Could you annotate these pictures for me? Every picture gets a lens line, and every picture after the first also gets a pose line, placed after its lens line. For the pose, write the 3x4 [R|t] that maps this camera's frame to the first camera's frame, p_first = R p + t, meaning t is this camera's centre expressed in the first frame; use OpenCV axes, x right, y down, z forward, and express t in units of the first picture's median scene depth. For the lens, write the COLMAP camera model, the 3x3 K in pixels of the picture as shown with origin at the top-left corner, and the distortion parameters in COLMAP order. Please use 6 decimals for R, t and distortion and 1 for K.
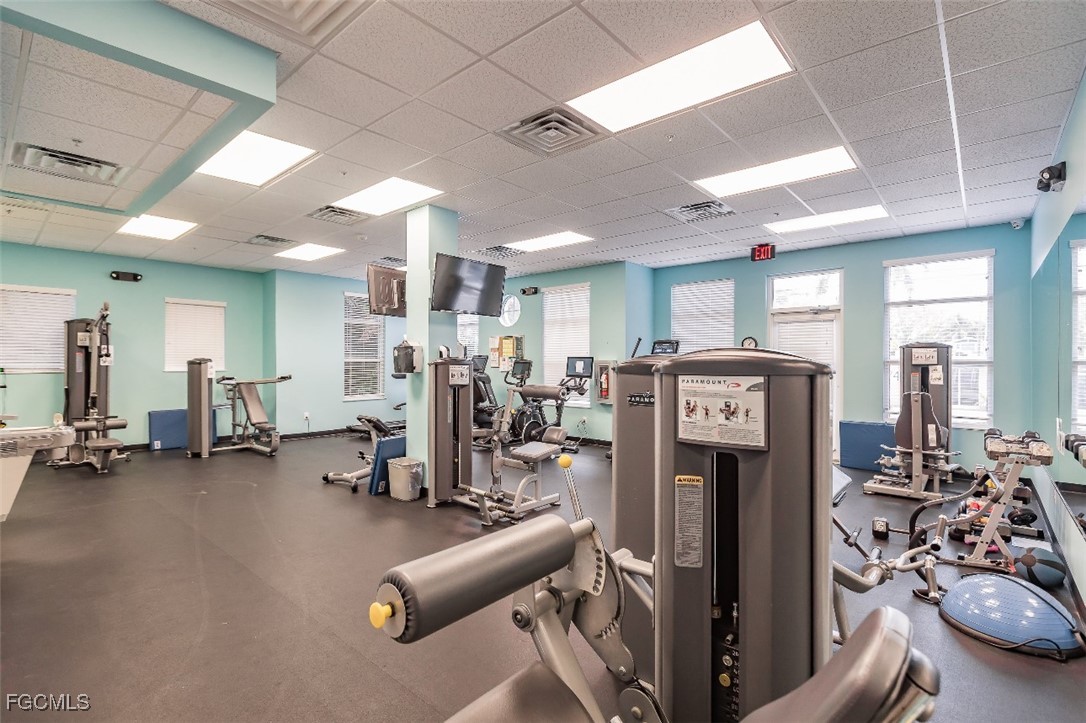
lens RADIAL K [[510.4, 0, 543.0], [0, 510.4, 360.2], [0, 0, 1]] dist [0.001012, -0.000007]
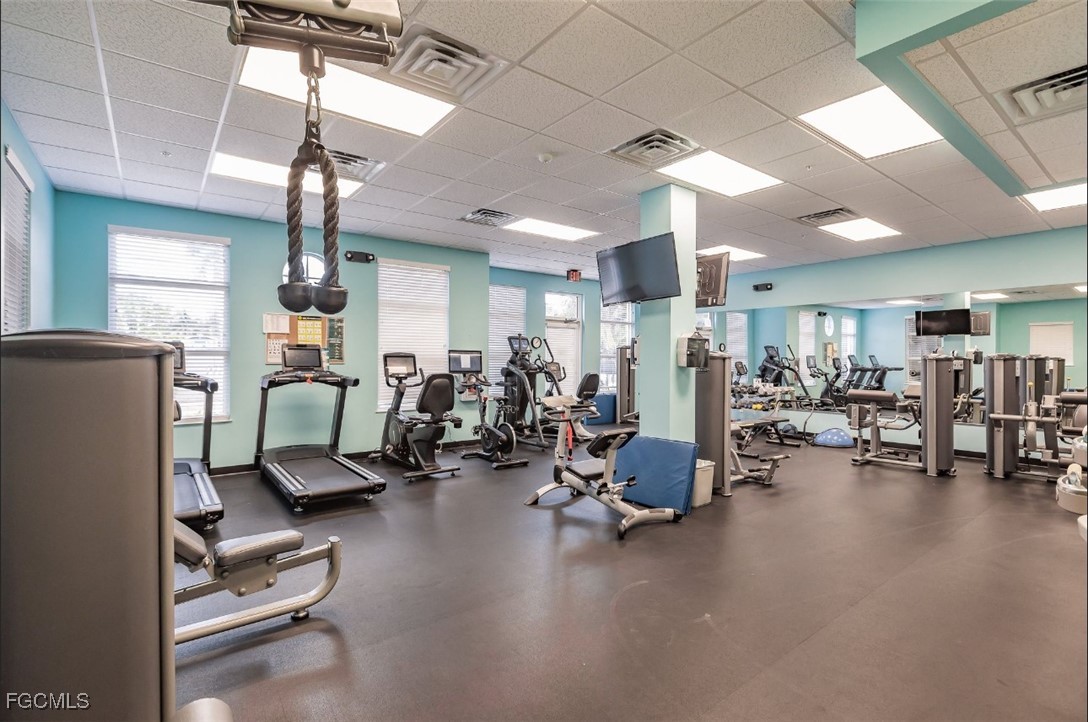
lens RADIAL K [[511.4, 0, 543.8], [0, 511.4, 360.6], [0, 0, 1]] dist [0.001012, -0.000007]
pose [[0.206964, -0.002928, 0.978344, -0.783333], [-0.003678, 0.999986, 0.003771, 0.008058], [-0.978342, -0.004379, 0.206950, 0.688387]]
